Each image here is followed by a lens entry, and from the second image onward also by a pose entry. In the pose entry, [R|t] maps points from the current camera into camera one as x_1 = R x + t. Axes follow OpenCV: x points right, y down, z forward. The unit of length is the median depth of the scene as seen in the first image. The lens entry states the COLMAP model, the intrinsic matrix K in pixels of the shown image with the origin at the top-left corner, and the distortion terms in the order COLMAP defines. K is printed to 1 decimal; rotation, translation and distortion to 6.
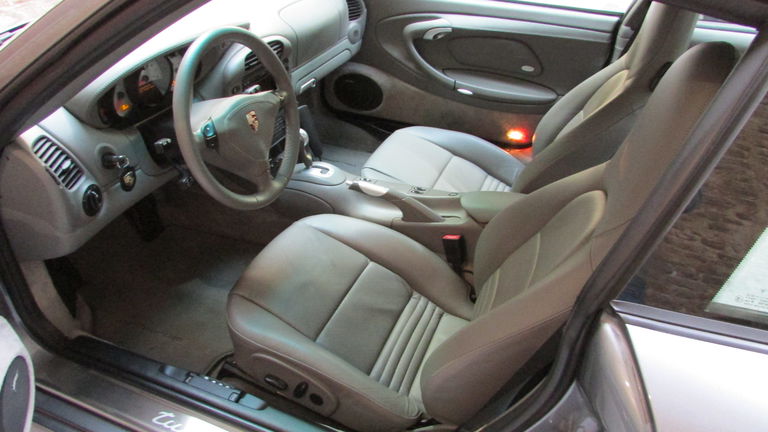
lens RADIAL K [[567.9, 0, 384.0], [0, 567.9, 216.0], [0, 0, 1]] dist [-0.002858, -0.001230]
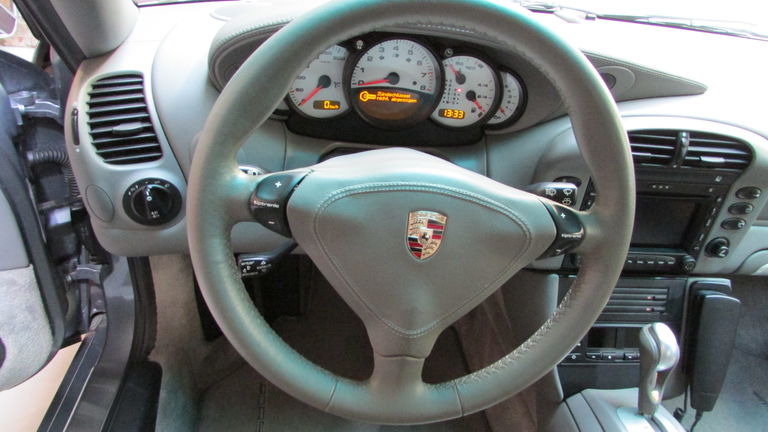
lens RADIAL K [[567.9, 0, 384.0], [0, 567.9, 216.0], [0, 0, 1]] dist [-0.002858, -0.001230]
pose [[0.481075, 0.472438, -0.738491, 0.020850], [-0.579430, 0.803499, 0.136568, -0.125031], [0.657897, 0.362204, 0.660288, 0.422450]]
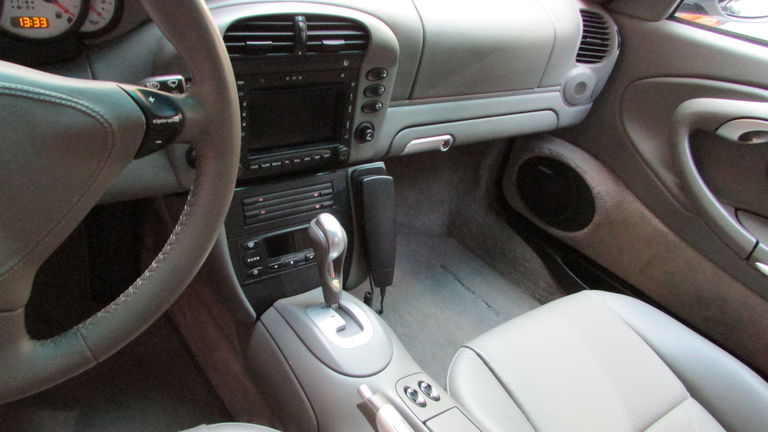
lens RADIAL K [[567.9, 0, 384.0], [0, 567.9, 216.0], [0, 0, 1]] dist [-0.002858, -0.001230]
pose [[0.844845, 0.352643, -0.402343, 0.049290], [-0.398686, 0.916460, -0.033914, -0.124303], [0.356772, 0.189061, 0.914861, 0.482271]]
